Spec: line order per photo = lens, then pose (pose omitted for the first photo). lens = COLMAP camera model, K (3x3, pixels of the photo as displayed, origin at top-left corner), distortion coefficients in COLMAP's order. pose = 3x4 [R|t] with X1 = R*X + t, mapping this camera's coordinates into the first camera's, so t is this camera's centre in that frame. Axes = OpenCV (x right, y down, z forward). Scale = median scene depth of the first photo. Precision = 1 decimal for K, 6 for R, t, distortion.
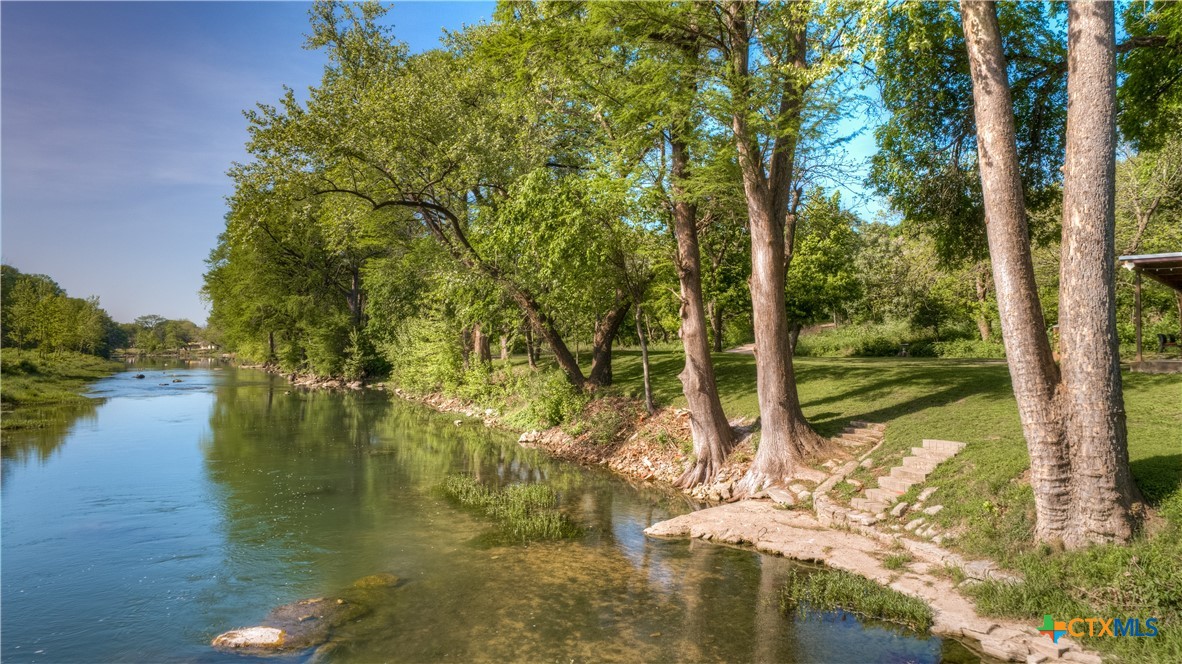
lens RADIAL K [[807.8, 0, 590.2], [0, 807.8, 333.1], [0, 0, 1]] dist [-0.019502, 0.010142]
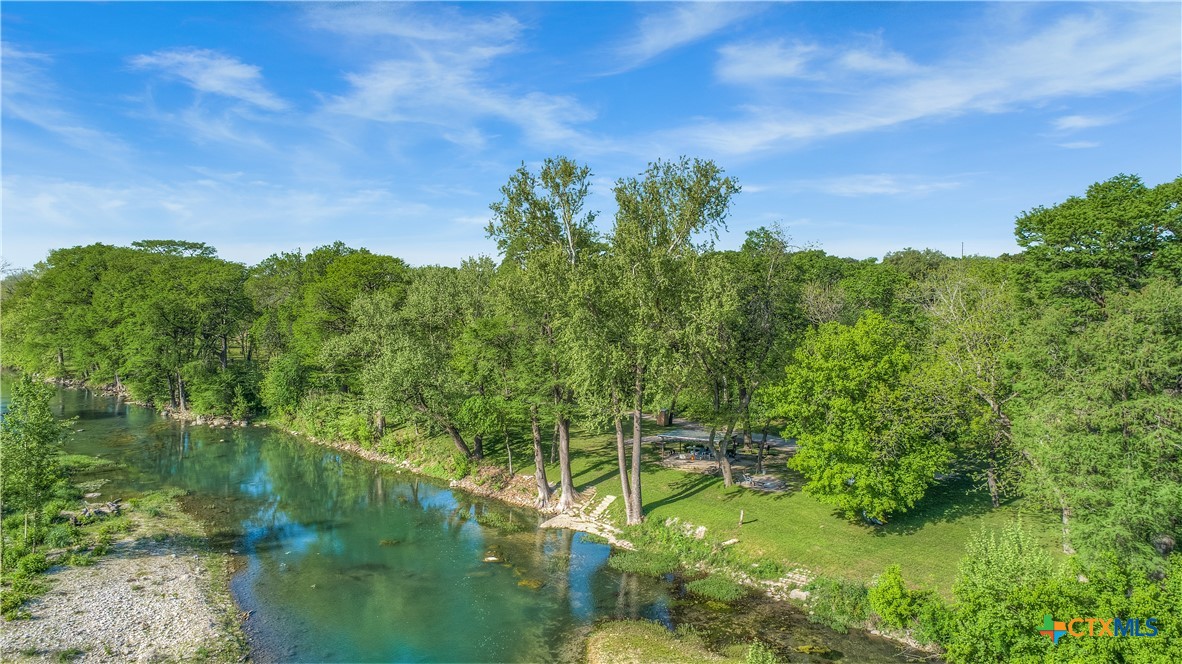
lens RADIAL K [[807.8, 0, 590.7], [0, 807.8, 331.5], [0, 0, 1]] dist [-0.019502, 0.010142]
pose [[0.930467, -0.019788, 0.365841, -1.001265], [-0.005906, 0.997601, 0.068980, -0.869057], [-0.366328, -0.066344, 0.928118, -2.379621]]
